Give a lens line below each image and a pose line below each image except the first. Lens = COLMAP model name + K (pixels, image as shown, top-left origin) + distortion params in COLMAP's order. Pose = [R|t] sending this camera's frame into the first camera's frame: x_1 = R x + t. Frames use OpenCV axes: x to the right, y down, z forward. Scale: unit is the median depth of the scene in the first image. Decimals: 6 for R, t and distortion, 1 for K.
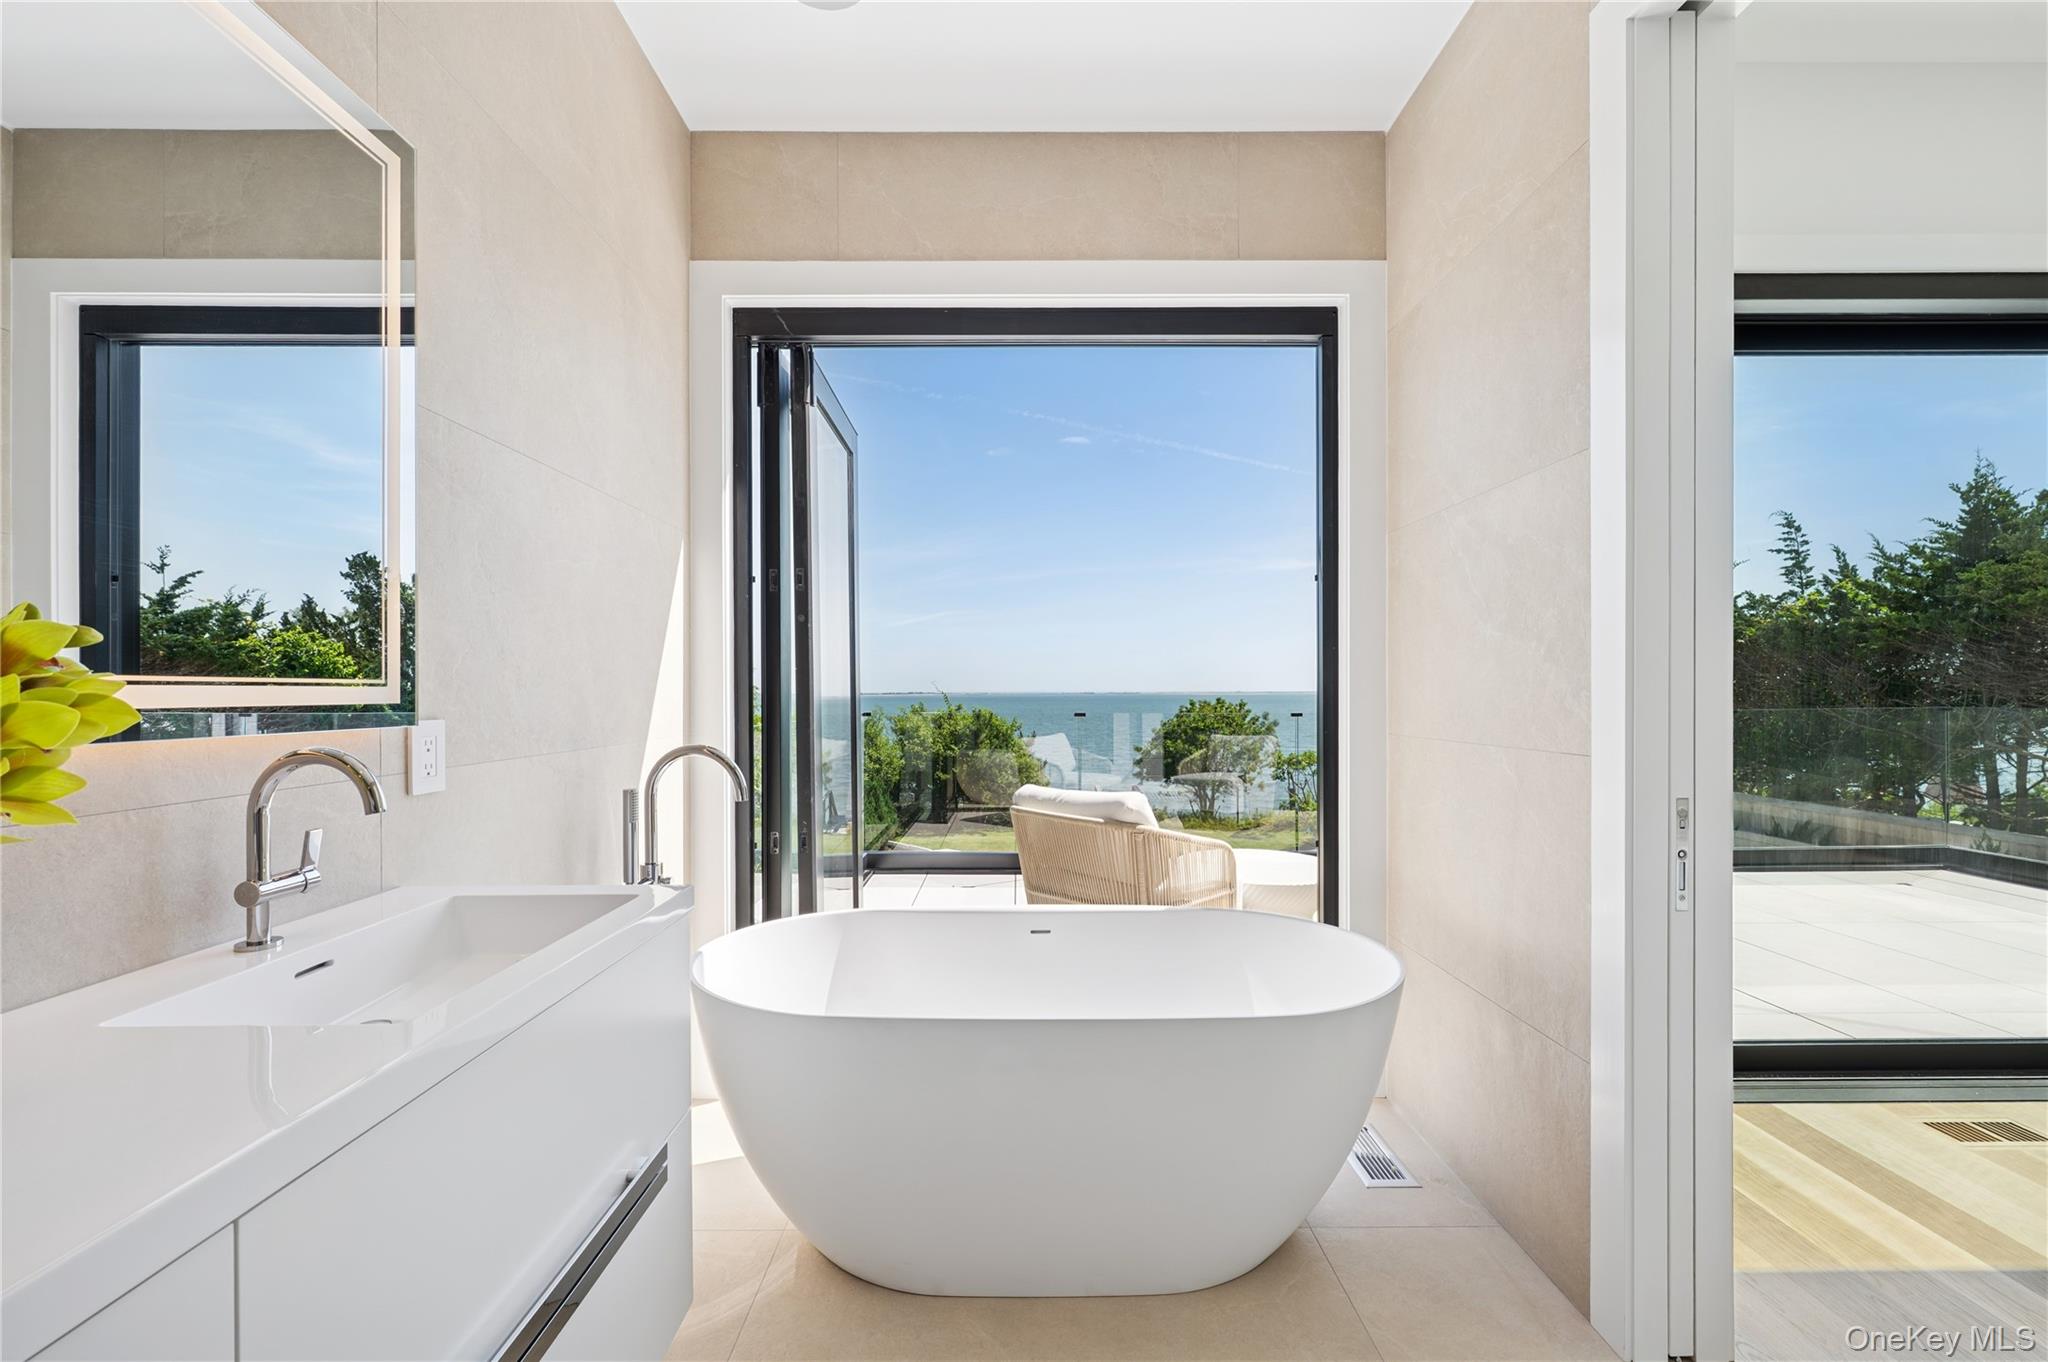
lens RADIAL K [[826.1, 0, 1025.6], [0, 826.1, 686.8], [0, 0, 1]] dist [0.006860, 0.000197]
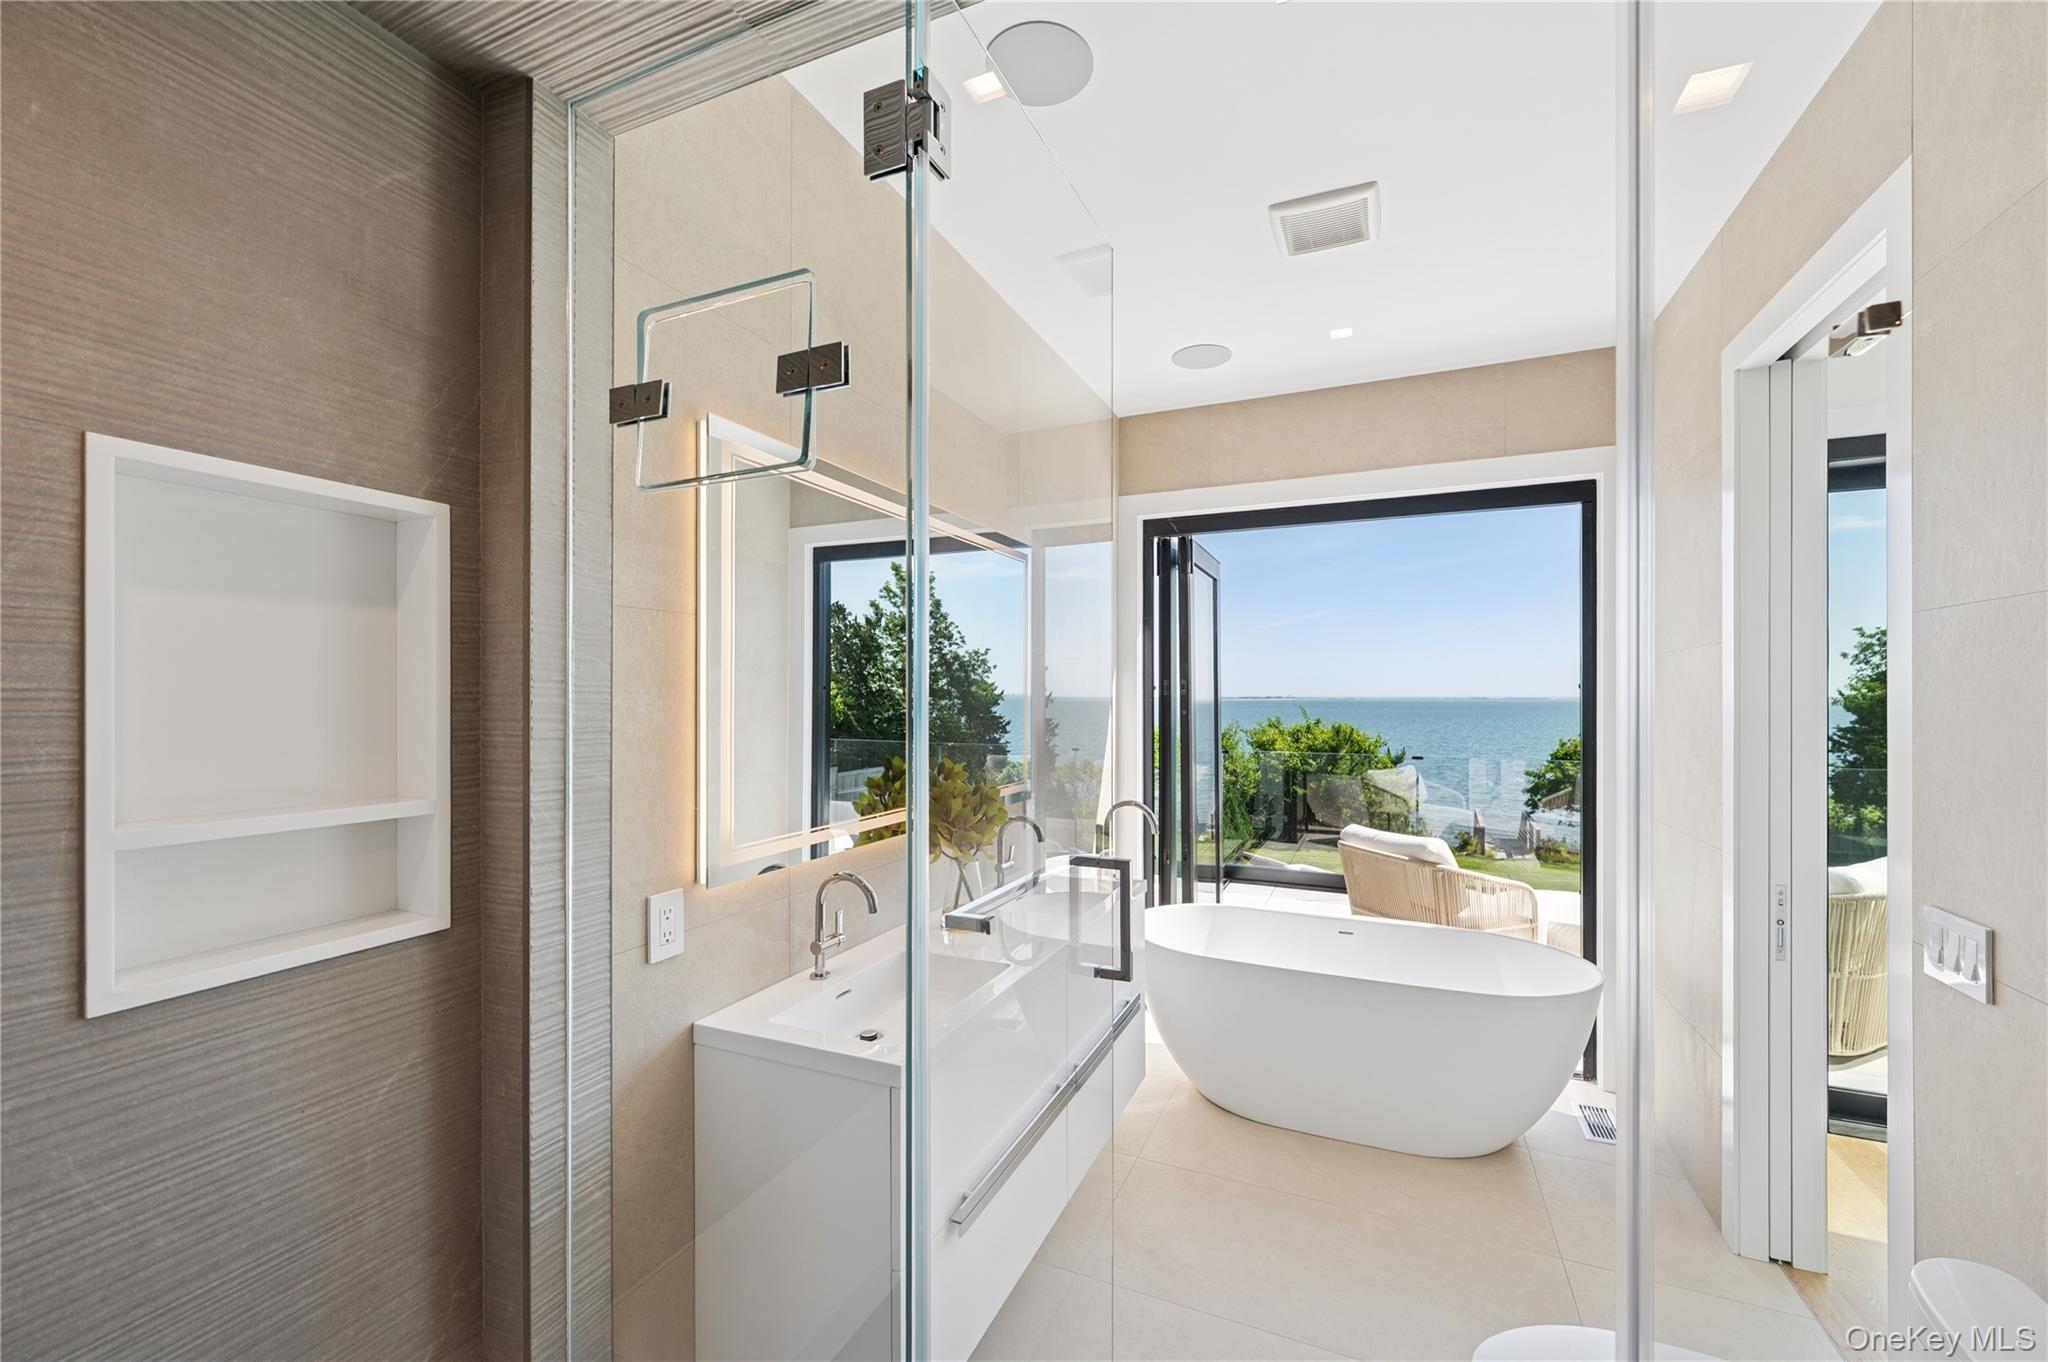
lens RADIAL K [[826.1, 0, 1024.6], [0, 826.1, 687.3], [0, 0, 1]] dist [0.006860, 0.000197]
pose [[0.910866, 0.000416, -0.412702, 0.070209], [-0.002316, 0.999989, -0.004104, -0.090540], [0.412696, 0.004694, 0.910857, -0.396188]]
